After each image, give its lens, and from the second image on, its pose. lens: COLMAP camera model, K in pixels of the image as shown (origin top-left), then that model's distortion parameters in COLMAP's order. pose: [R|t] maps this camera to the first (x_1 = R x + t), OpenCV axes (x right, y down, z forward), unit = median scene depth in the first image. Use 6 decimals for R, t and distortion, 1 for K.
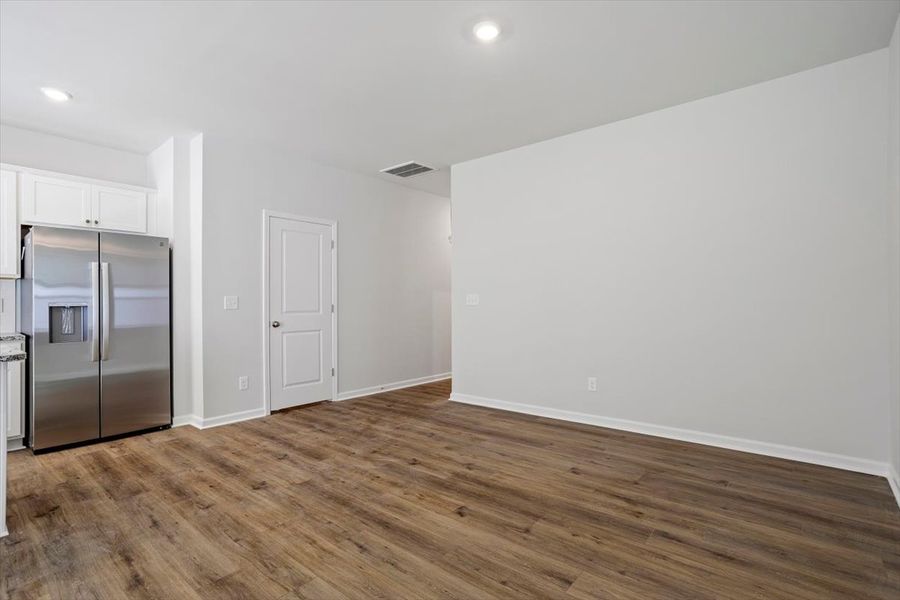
lens RADIAL K [[435.8, 0, 452.7], [0, 435.8, 296.9], [0, 0, 1]] dist [-0.050716, 0.030623]
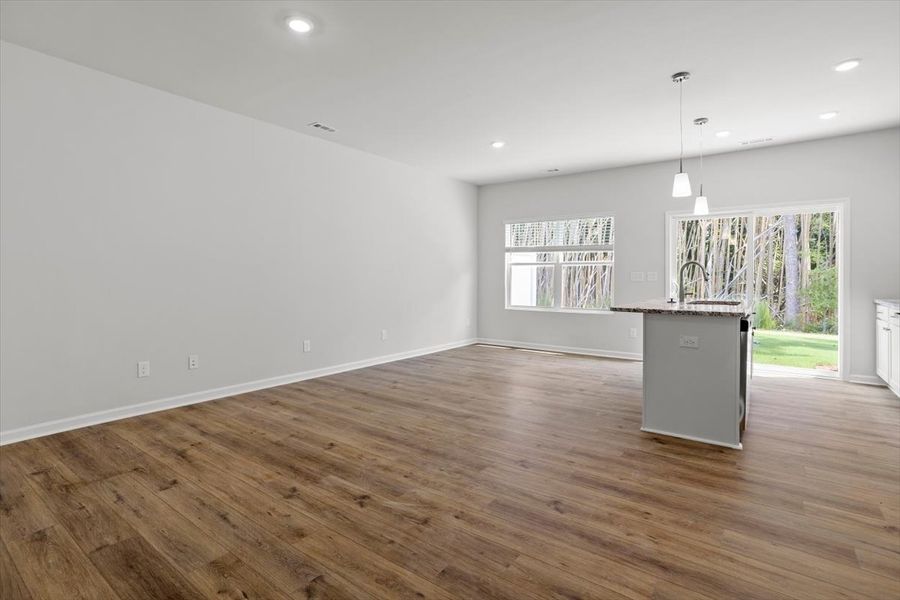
lens RADIAL K [[446.3, 0, 447.8], [0, 446.3, 279.9], [0, 0, 1]] dist [-0.052034, 0.032933]
pose [[-0.998638, 0.011071, -0.050989, -0.195840], [0.011484, 0.999904, -0.007816, 0.020010], [0.050897, -0.008390, -0.998669, 1.730269]]
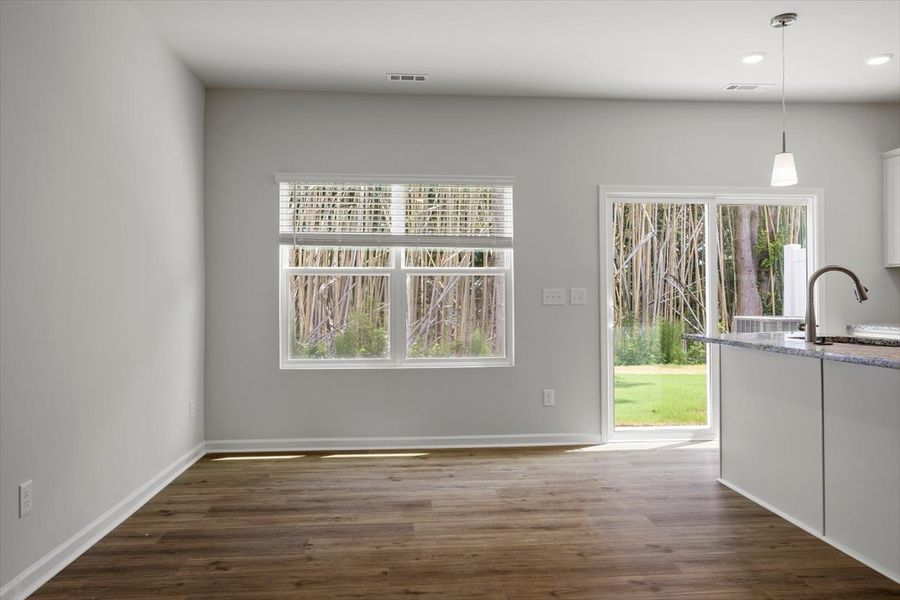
lens RADIAL K [[634.0, 0, 446.3], [0, 634.0, 295.1], [0, 0, 1]] dist [0.003136, 0.003471]
pose [[-0.710600, 0.011268, -0.703506, 0.164823], [0.024814, 0.999651, -0.009053, 0.004669], [0.703158, -0.023889, -0.710632, 0.746700]]
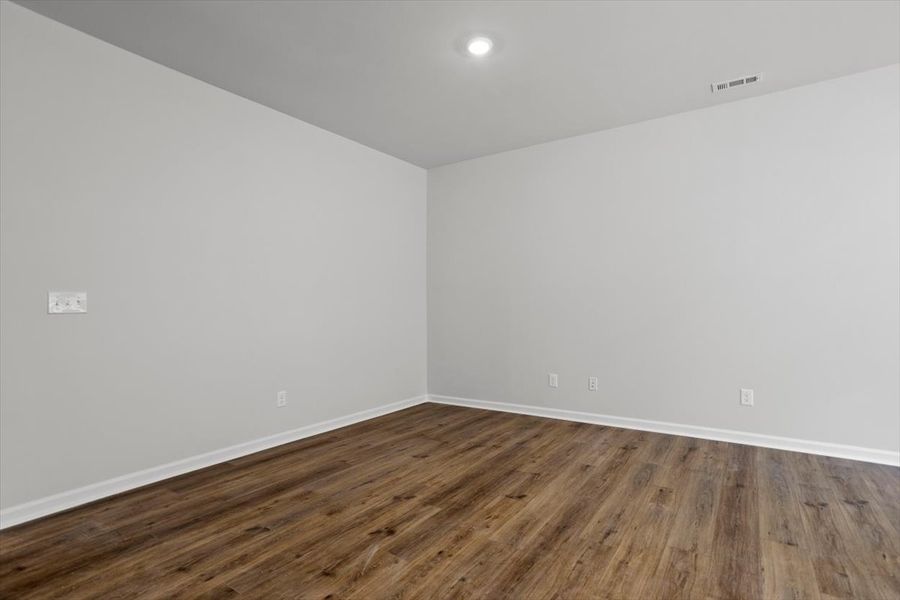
lens RADIAL K [[435.8, 0, 452.7], [0, 435.8, 296.9], [0, 0, 1]] dist [-0.050716, 0.030623]
pose [[-0.094005, 0.034483, 0.994974, -0.796302], [-0.002366, 0.999389, -0.034860, 0.025079], [-0.995569, -0.005631, -0.093866, 0.948125]]
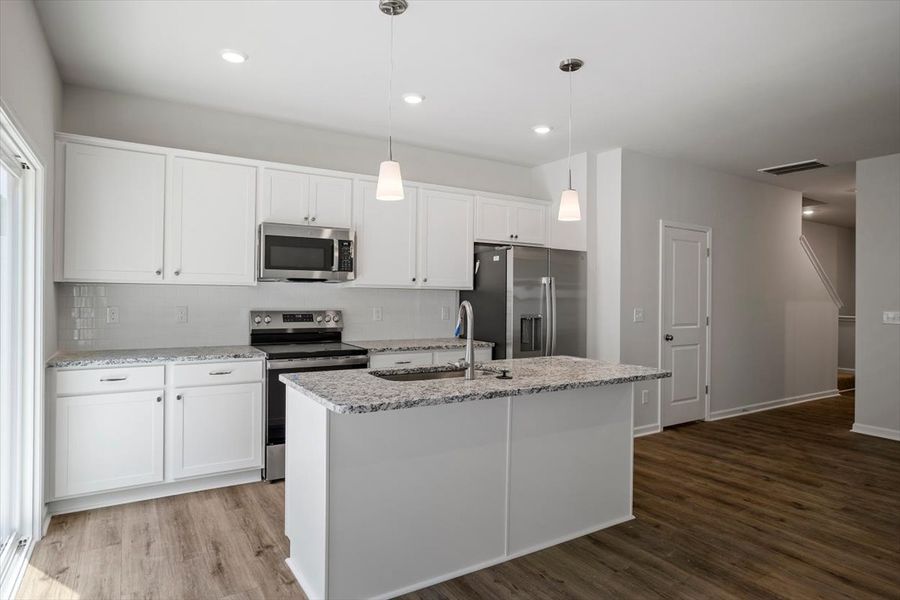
lens RADIAL K [[522.4, 0, 450.5], [0, 522.4, 293.4], [0, 0, 1]] dist [-0.042649, 0.033203]
pose [[0.951501, 0.022749, -0.306802, -0.755595], [-0.019835, 0.999724, 0.012613, -0.060245], [0.307004, -0.005916, 0.951690, -0.372819]]
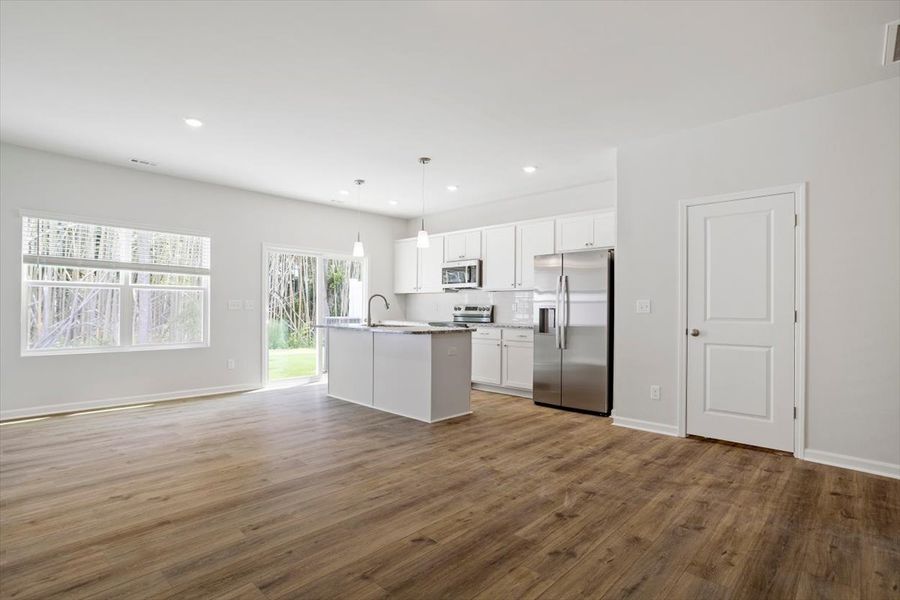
lens RADIAL K [[453.1, 0, 447.1], [0, 453.1, 304.8], [0, 0, 1]] dist [-0.053196, 0.039554]
pose [[-0.063254, 0.005812, -0.997981, 0.713825], [0.009110, 0.999945, 0.005246, -0.002083], [0.997956, -0.008760, -0.063303, 0.834191]]
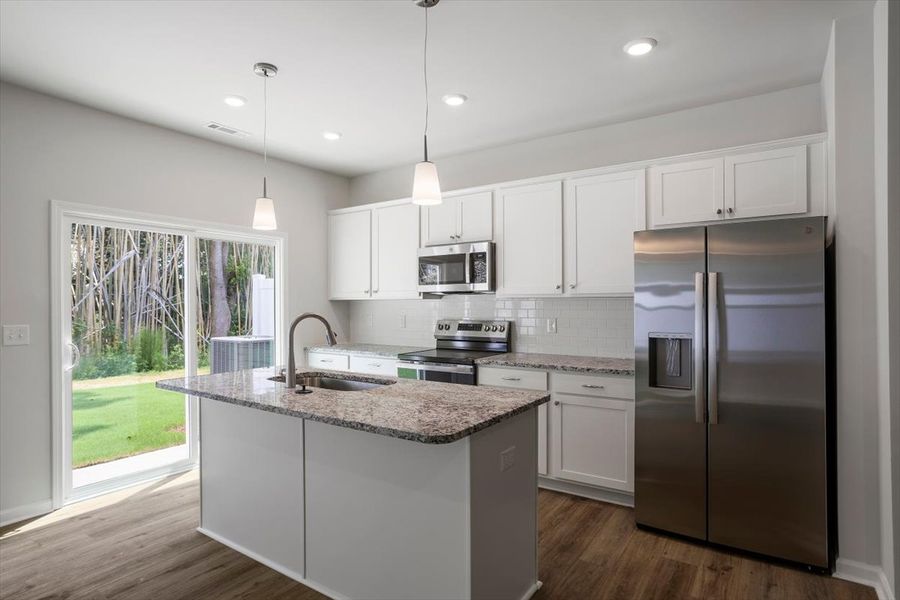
lens RADIAL K [[486.5, 0, 449.0], [0, 486.5, 302.5], [0, 0, 1]] dist [-0.039760, 0.030457]
pose [[0.098869, 0.011293, -0.995036, -0.152235], [0.017592, 0.999759, 0.013094, -0.060524], [0.994945, -0.018800, 0.098647, 0.613767]]
